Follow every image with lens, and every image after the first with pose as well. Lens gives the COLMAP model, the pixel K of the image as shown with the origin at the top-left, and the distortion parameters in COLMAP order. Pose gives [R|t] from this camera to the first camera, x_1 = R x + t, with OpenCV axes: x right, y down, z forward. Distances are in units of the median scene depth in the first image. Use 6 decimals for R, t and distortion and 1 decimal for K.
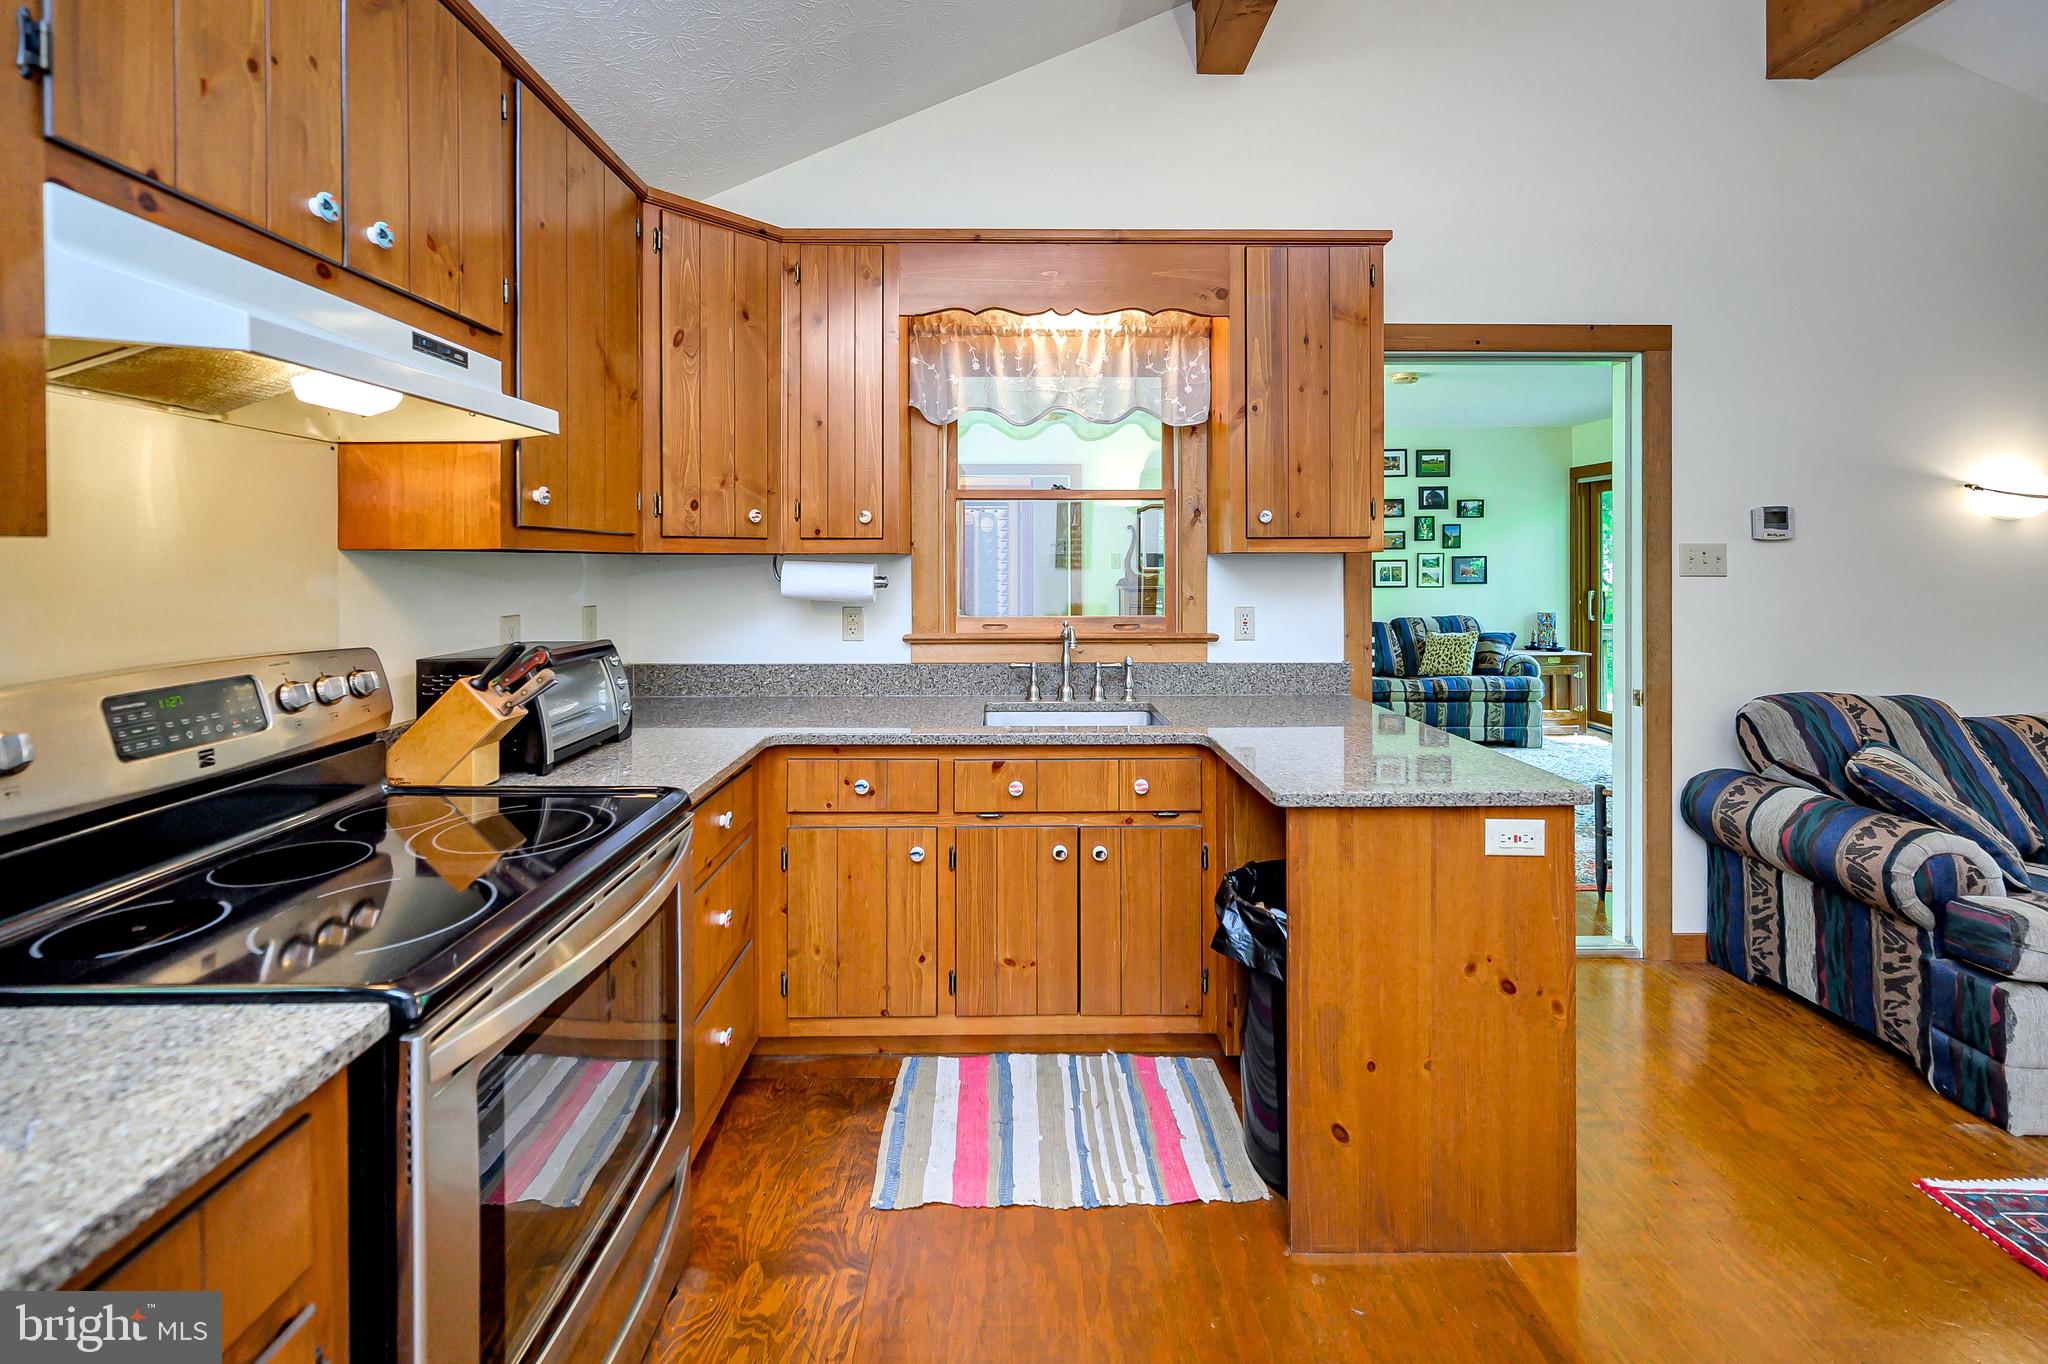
lens RADIAL K [[847.6, 0, 1019.8], [0, 847.6, 561.1], [0, 0, 1]] dist [0.000068, 0.000112]
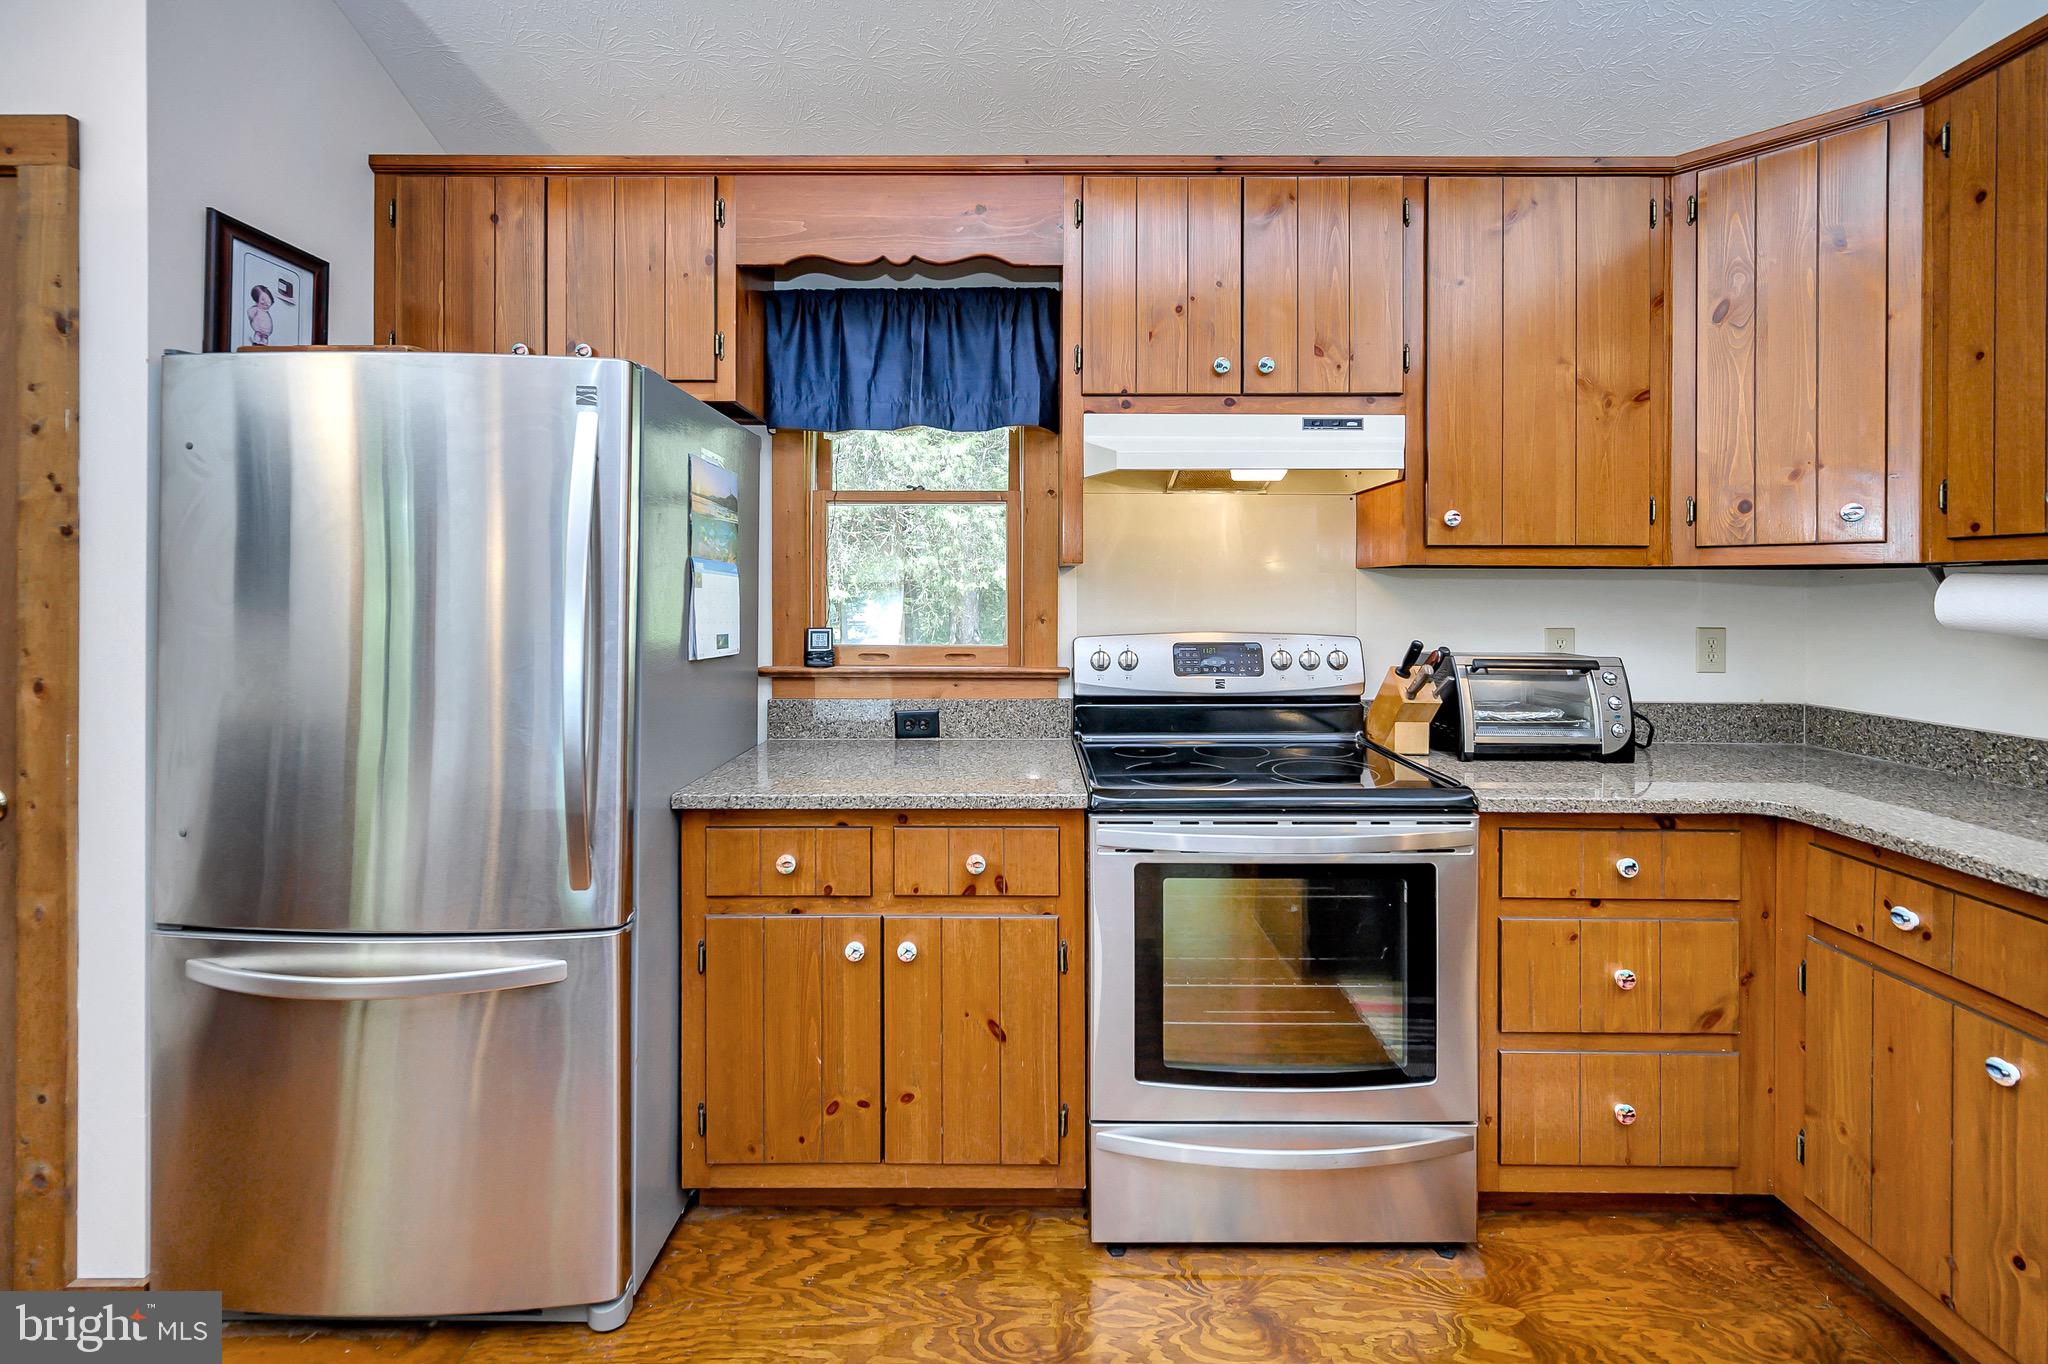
lens RADIAL K [[847.6, 0, 1041.4], [0, 847.6, 592.8], [0, 0, 1]] dist [0.000068, 0.000112]
pose [[-0.009431, 0.003920, -0.999948, 0.533931], [-0.004278, 0.999983, 0.003960, 0.019973], [0.999946, 0.004315, -0.009414, 0.396130]]
